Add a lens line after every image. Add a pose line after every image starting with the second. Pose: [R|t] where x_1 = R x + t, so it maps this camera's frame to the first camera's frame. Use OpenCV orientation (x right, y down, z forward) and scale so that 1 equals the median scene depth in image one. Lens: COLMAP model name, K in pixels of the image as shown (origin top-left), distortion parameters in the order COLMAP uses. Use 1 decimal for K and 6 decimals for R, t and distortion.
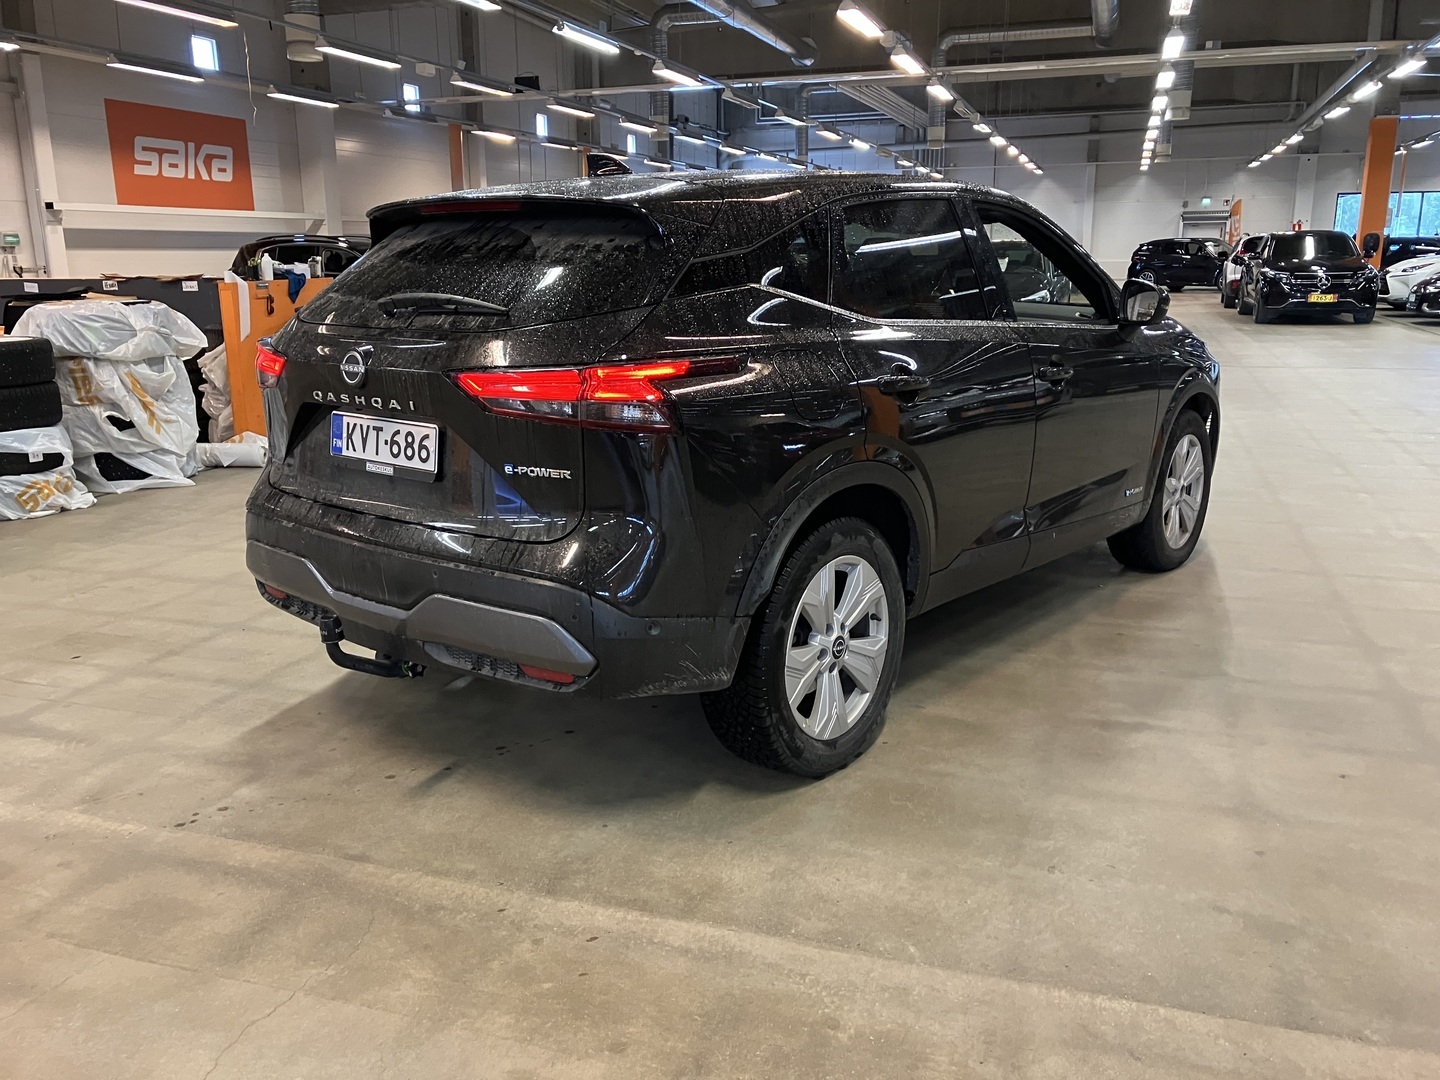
lens RADIAL K [[1194.0, 0, 704.4], [0, 1194.0, 540.2], [0, 0, 1]] dist [0.003148, -0.003522]
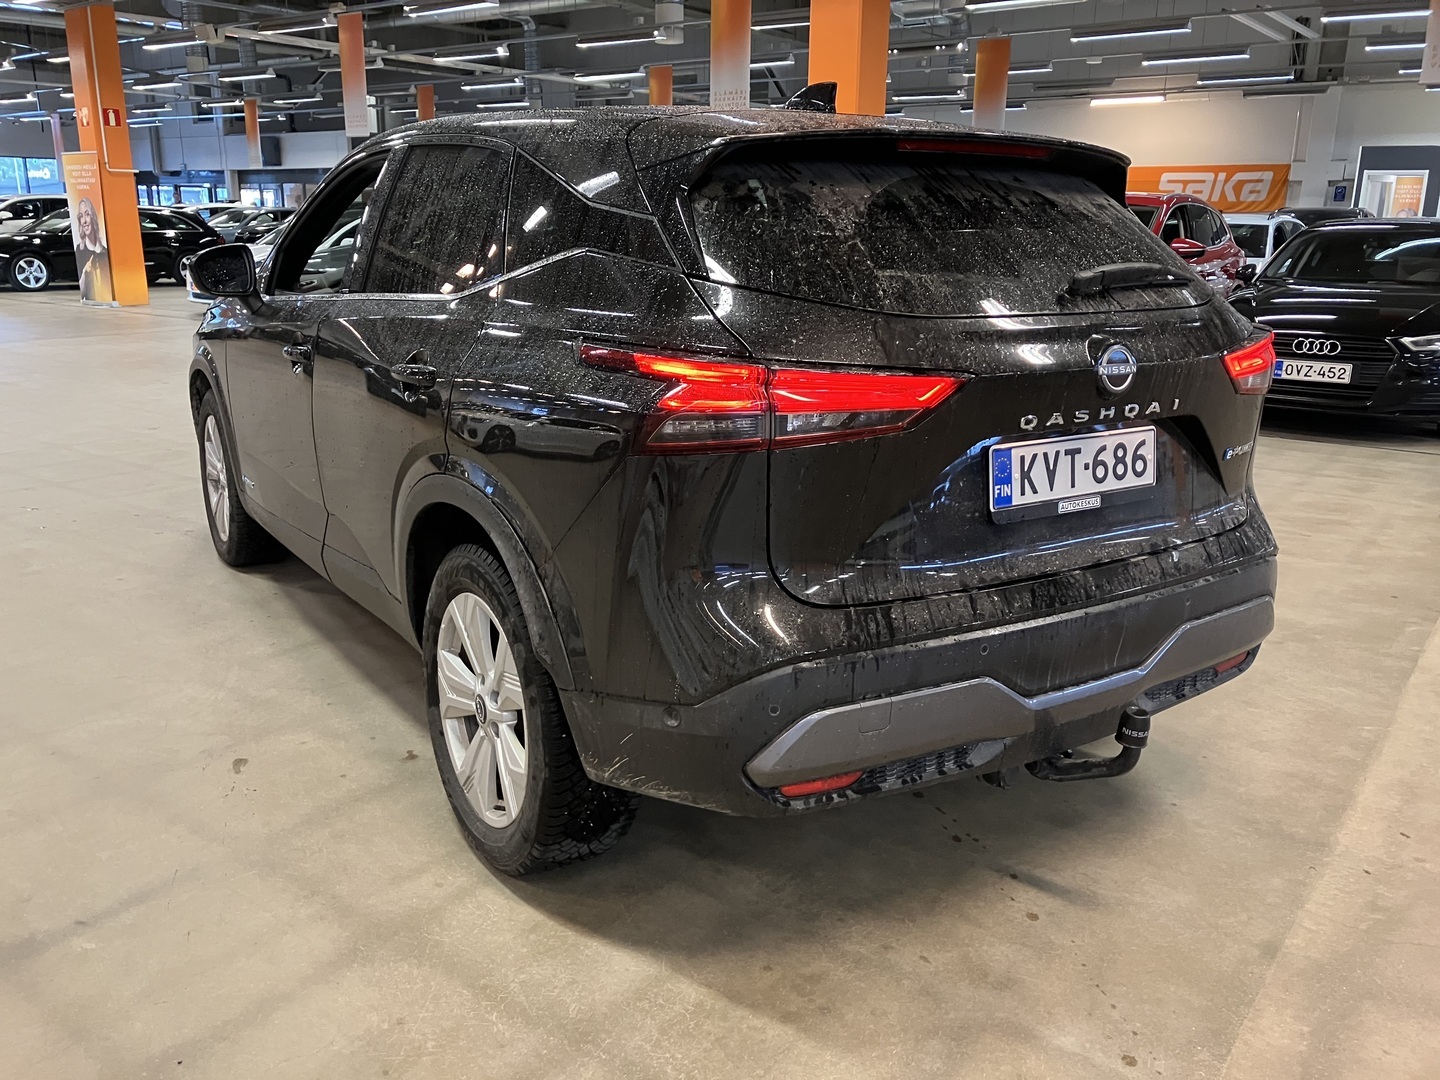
lens RADIAL K [[1194.0, 0, 704.4], [0, 1194.0, 540.2], [0, 0, 1]] dist [0.003148, -0.003522]
pose [[0.307077, -0.237089, 0.921679, -1.029420], [0.210485, 0.961407, 0.177181, -0.218429], [-0.928116, 0.139591, 0.345130, 0.967460]]
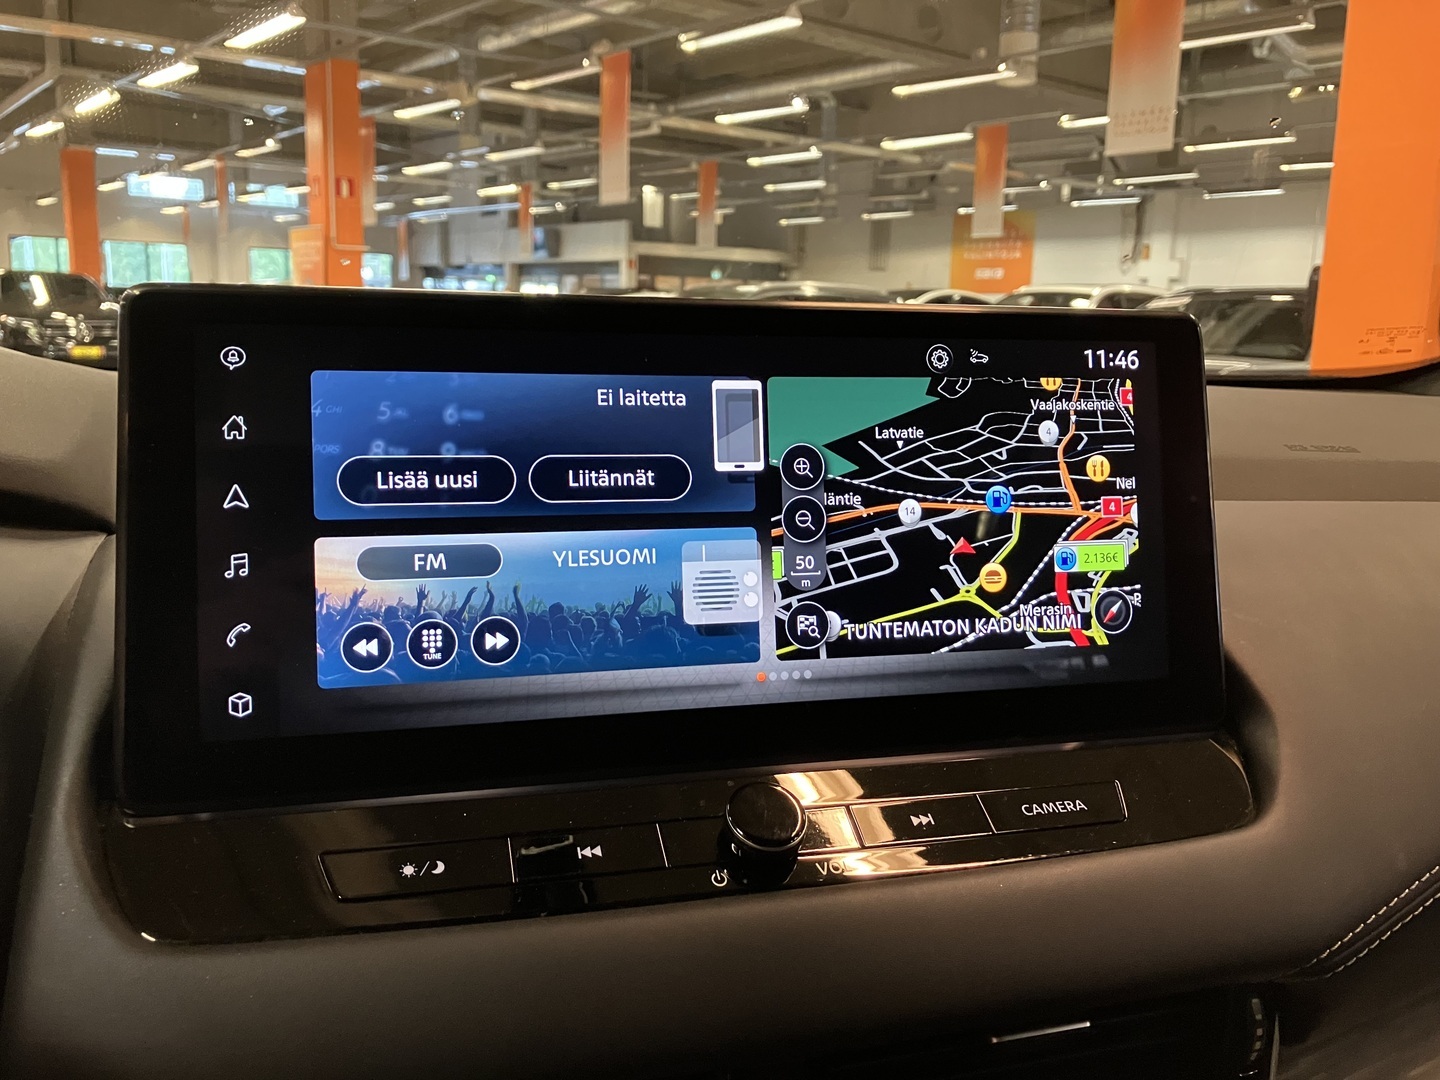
lens RADIAL K [[1194.0, 0, 704.4], [0, 1194.0, 540.2], [0, 0, 1]] dist [0.003148, -0.003522]
pose [[0.514185, -0.139736, 0.846220, 0.181852], [0.176319, 0.982787, 0.055152, -0.322774], [-0.839360, 0.120847, 0.529973, 1.580035]]
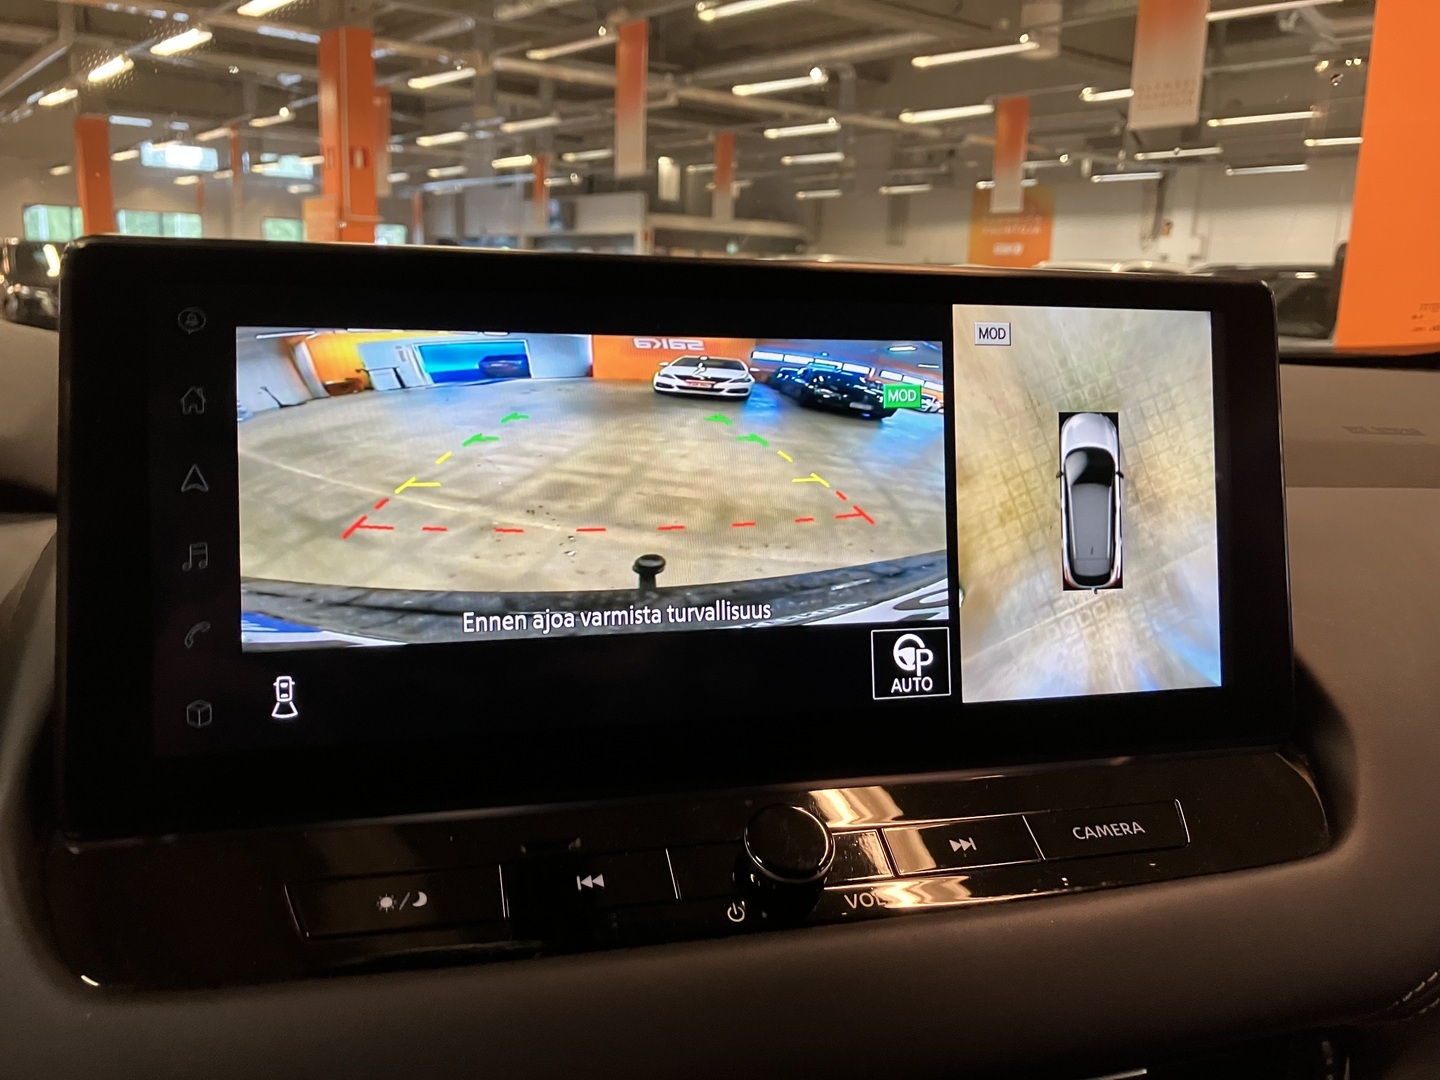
lens RADIAL K [[1190.6, 0, 707.8], [0, 1190.6, 553.5], [0, 0, 1]] dist [-0.001443, -0.001035]
pose [[0.522612, -0.162191, 0.837001, 0.194050], [0.168801, 0.981988, 0.084889, -0.323472], [-0.835693, 0.096923, 0.540576, 1.587879]]
